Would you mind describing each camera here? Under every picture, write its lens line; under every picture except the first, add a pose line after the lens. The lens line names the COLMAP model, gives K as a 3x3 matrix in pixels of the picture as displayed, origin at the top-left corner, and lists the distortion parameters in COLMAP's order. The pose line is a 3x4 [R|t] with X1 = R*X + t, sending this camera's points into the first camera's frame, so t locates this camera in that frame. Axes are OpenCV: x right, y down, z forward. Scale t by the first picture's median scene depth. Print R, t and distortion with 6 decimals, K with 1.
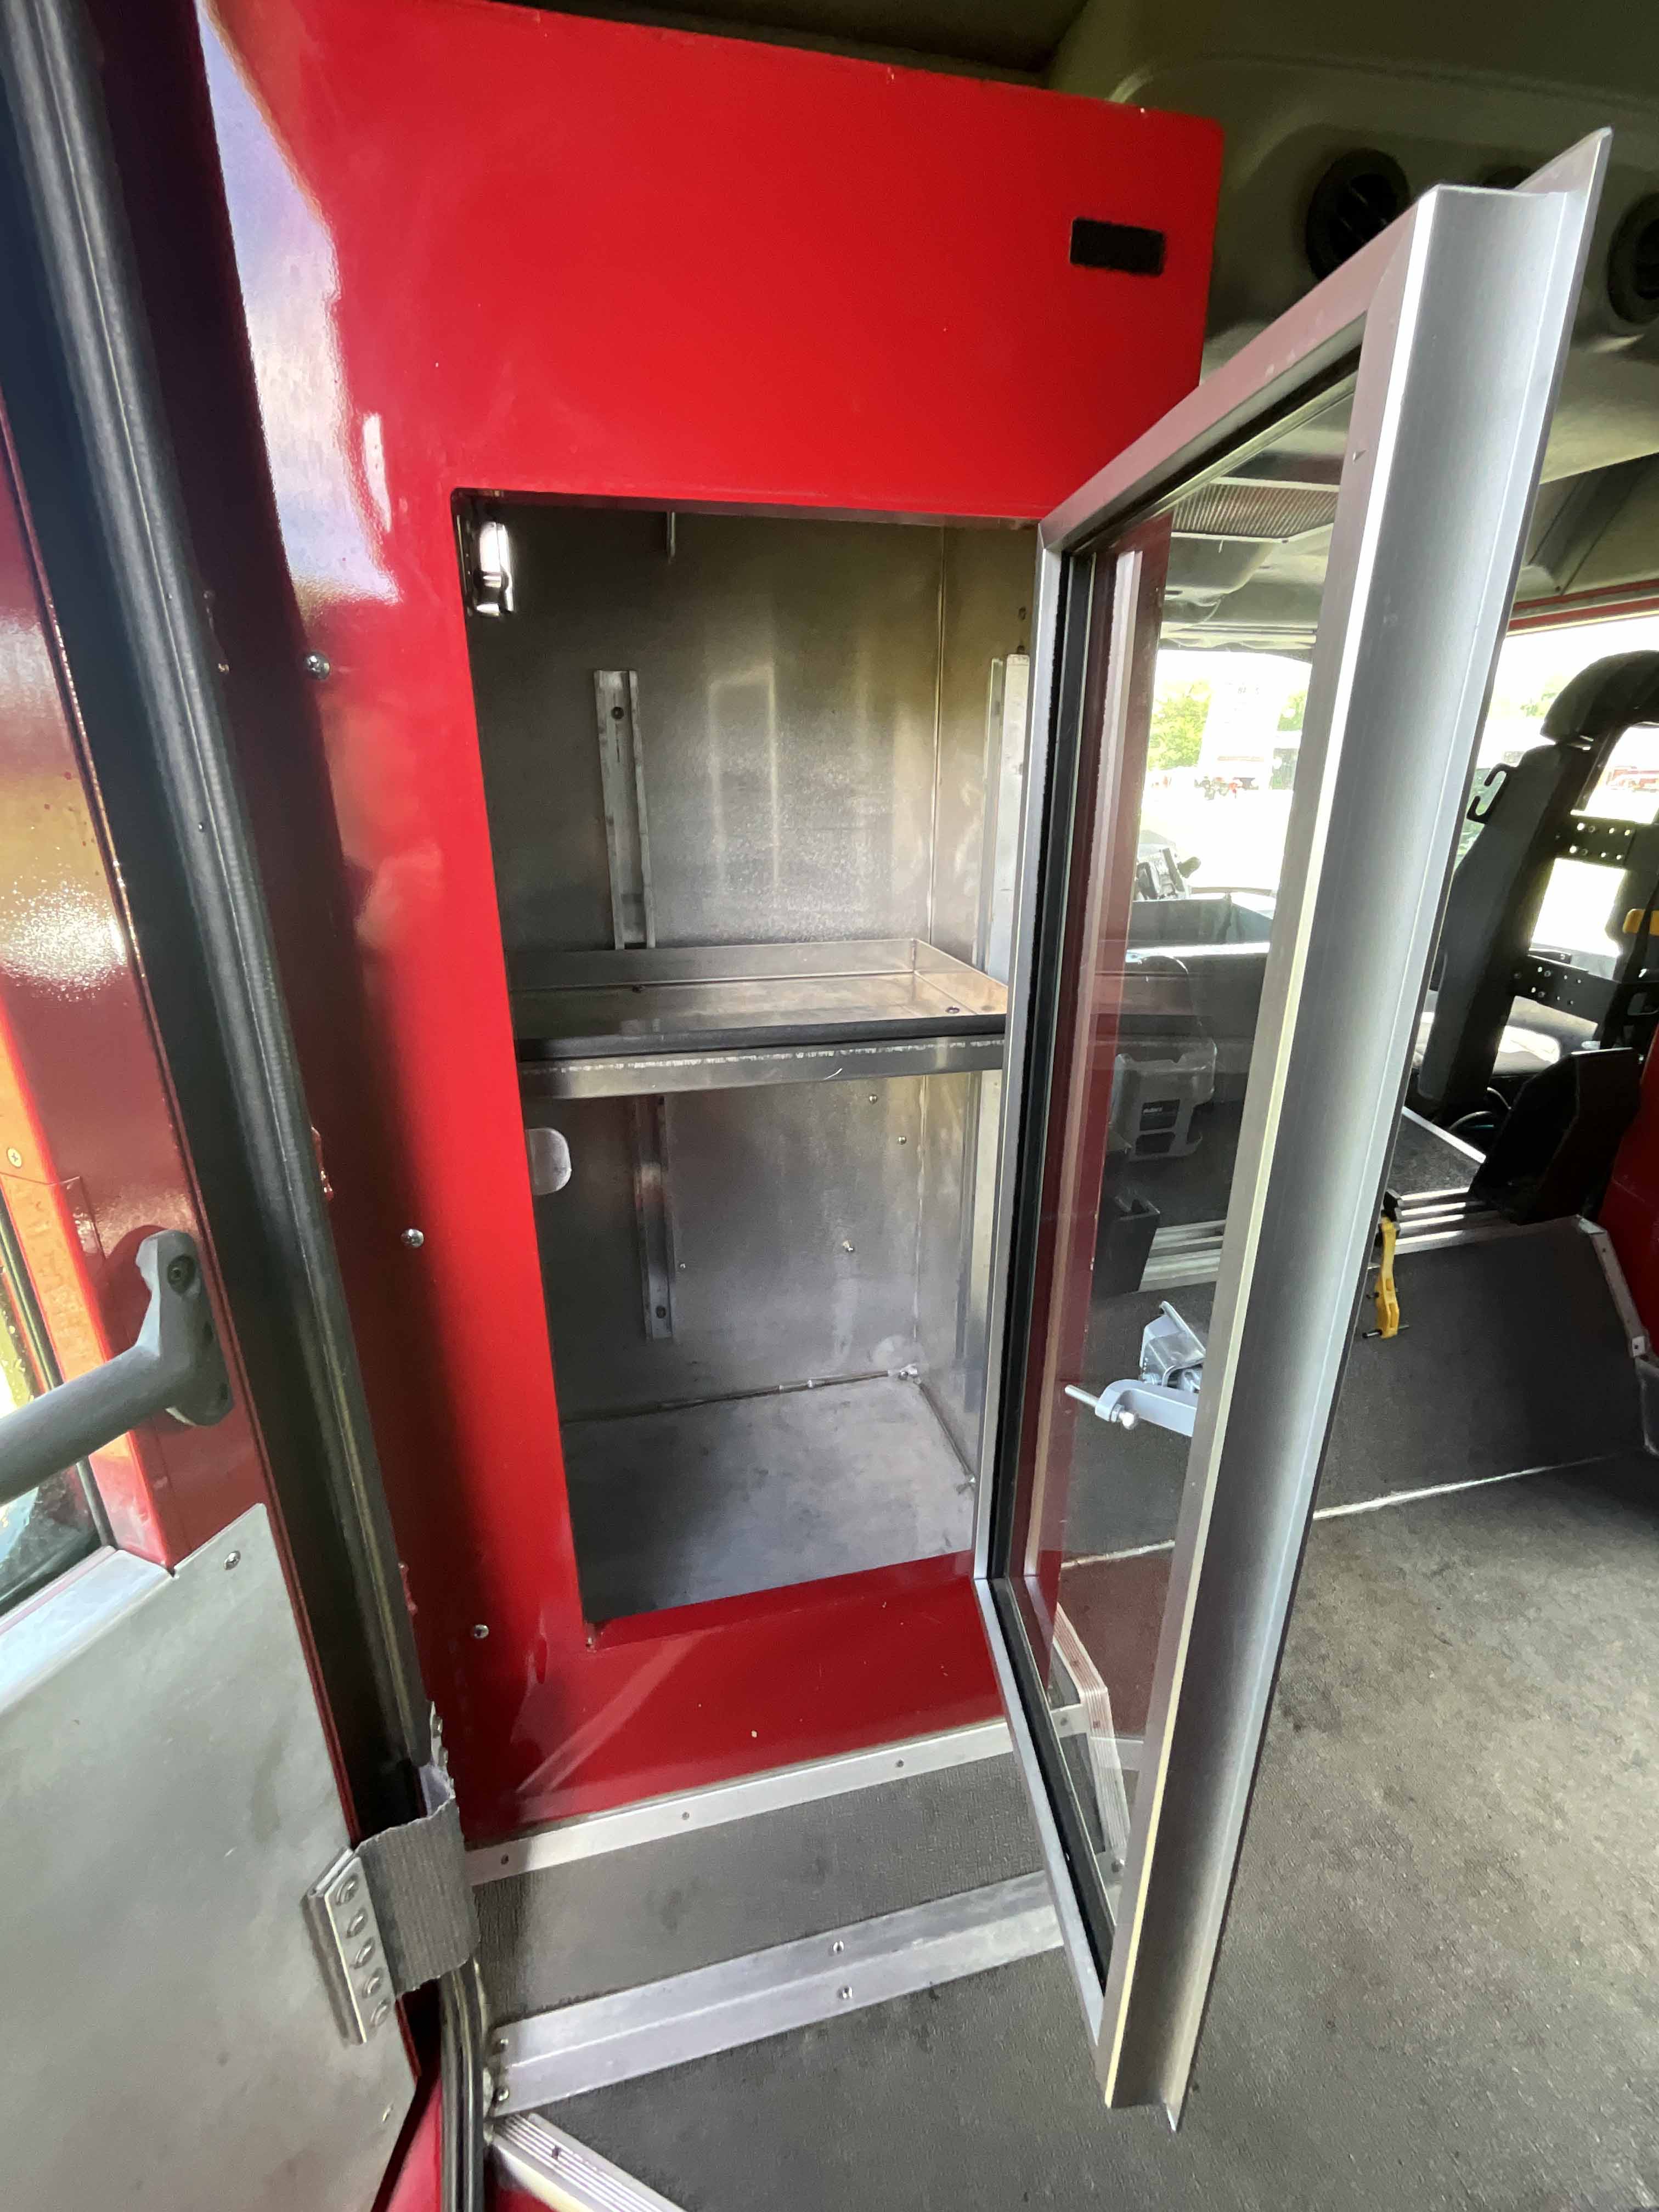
lens RADIAL K [[944.6, 0, 829.5], [0, 944.6, 1106.0], [0, 0, 1]] dist [-0.016659, 0.014100]
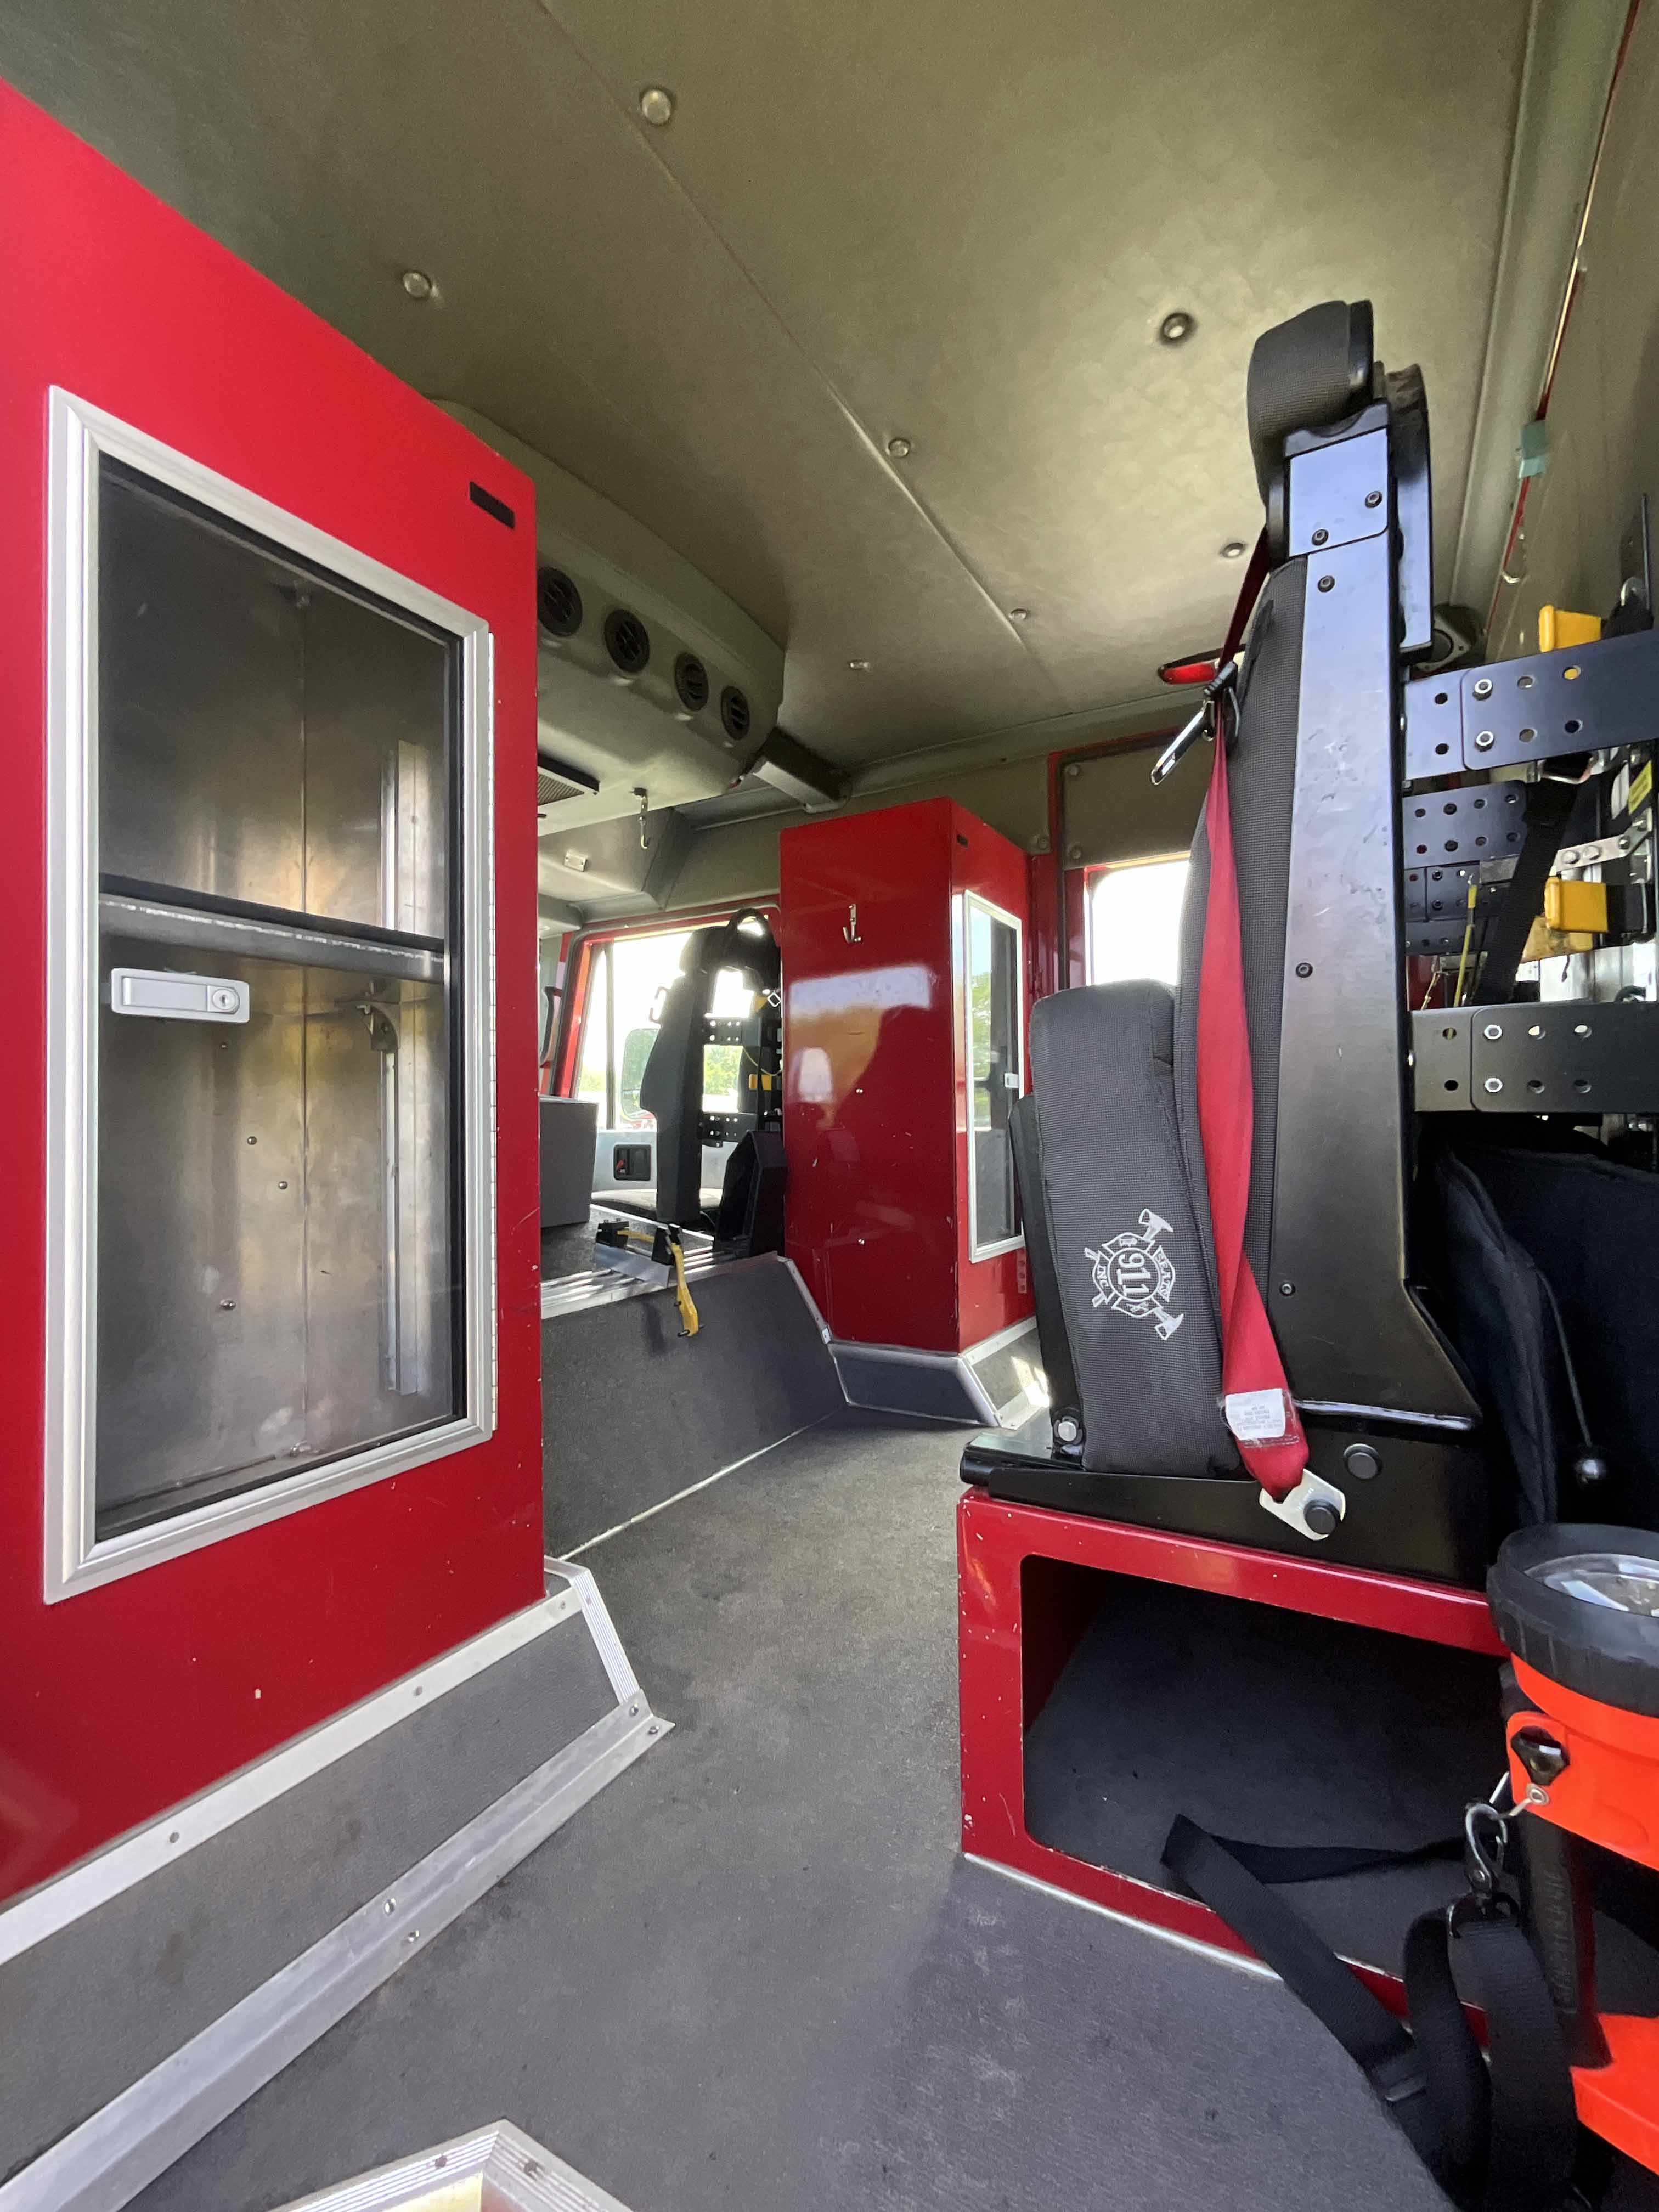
lens RADIAL K [[944.6, 0, 829.5], [0, 944.6, 1106.0], [0, 0, 1]] dist [-0.016659, 0.014100]
pose [[0.690349, 0.005293, 0.723457, -0.209300], [0.257154, 0.932878, -0.252211, 0.305174], [-0.676232, 0.360153, 0.642650, -0.078763]]
